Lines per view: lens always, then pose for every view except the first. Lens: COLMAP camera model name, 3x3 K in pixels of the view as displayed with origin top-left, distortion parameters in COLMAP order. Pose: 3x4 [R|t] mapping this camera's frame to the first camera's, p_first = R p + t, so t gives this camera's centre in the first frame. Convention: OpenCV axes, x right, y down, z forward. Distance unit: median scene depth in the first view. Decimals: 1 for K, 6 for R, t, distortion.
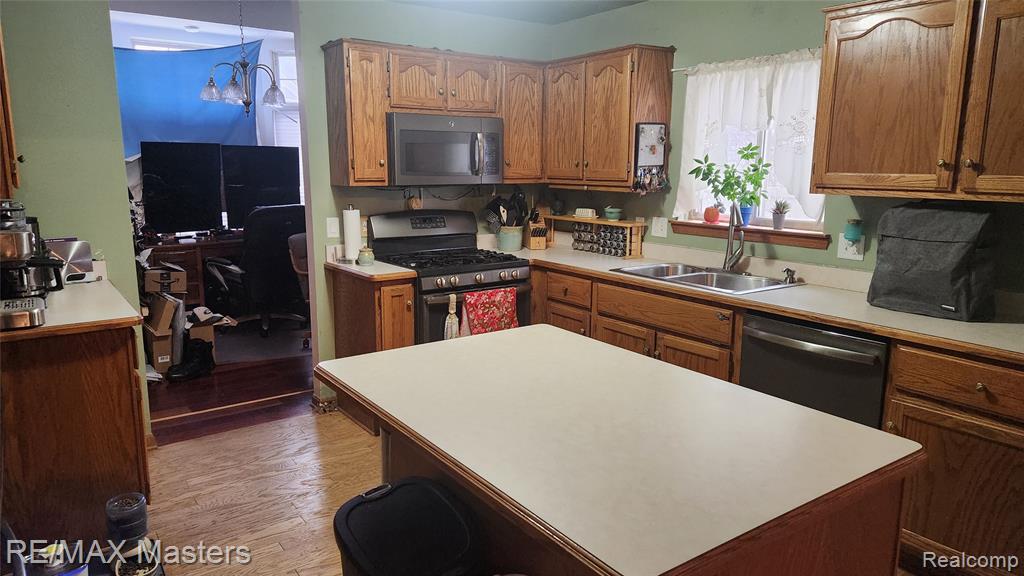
lens RADIAL K [[676.6, 0, 512.0], [0, 676.6, 288.0], [0, 0, 1]] dist [0.094452, -0.079419]
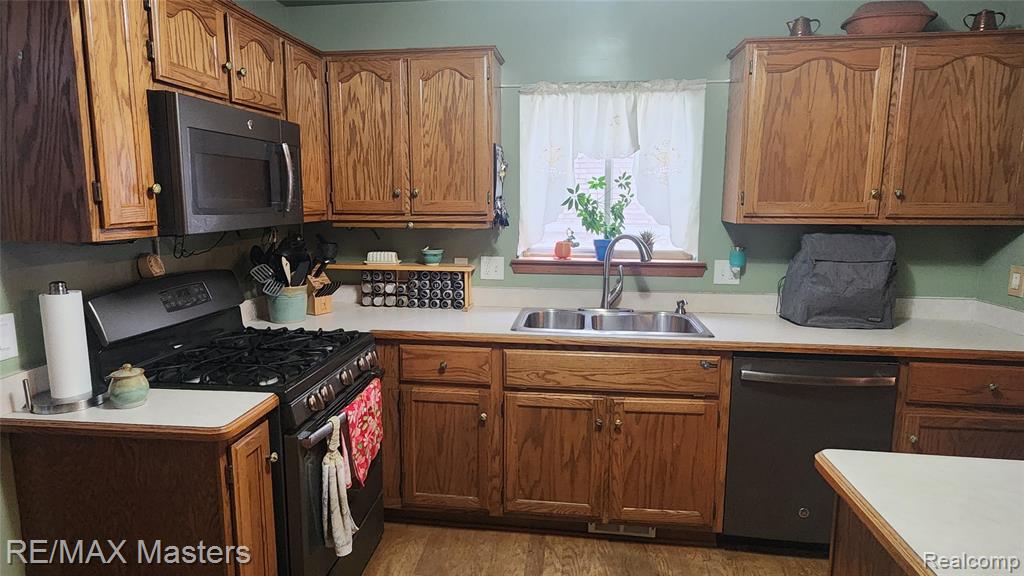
lens RADIAL K [[583.6, 0, 512.0], [0, 583.6, 288.0], [0, 0, 1]] dist [-0.004562, -0.000714]
pose [[0.686182, -0.115840, 0.718147, -0.315363], [0.135574, 0.990307, 0.030202, -0.090463], [-0.714684, 0.076638, 0.695236, 0.517901]]
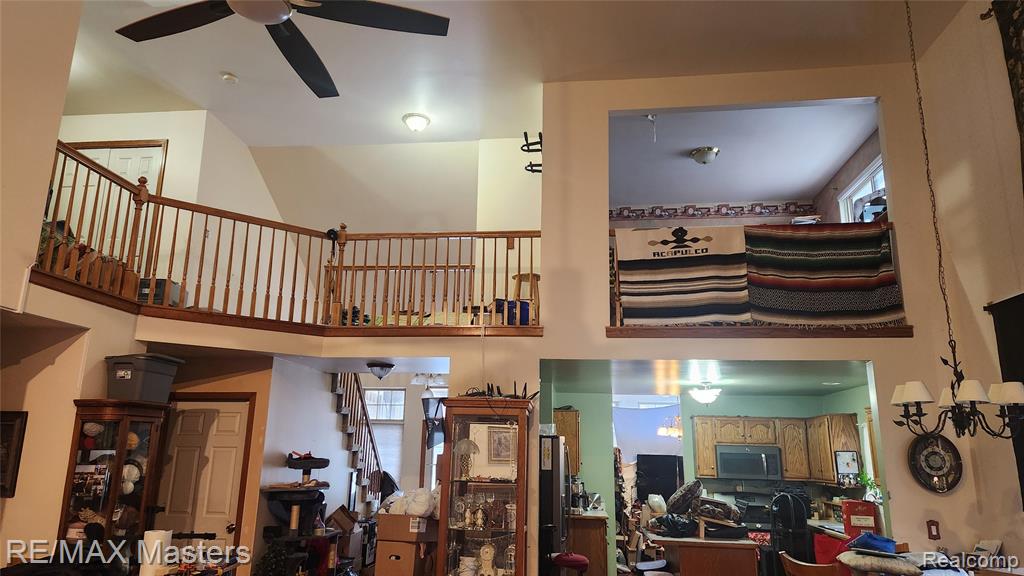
lens RADIAL K [[676.6, 0, 512.0], [0, 676.6, 288.0], [0, 0, 1]] dist [0.094452, -0.079419]
pose [[0.743013, -0.150842, -0.652058, 0.860193], [-0.140113, 0.917624, -0.371933, 0.201324], [0.654447, 0.367713, 0.660671, -1.115254]]
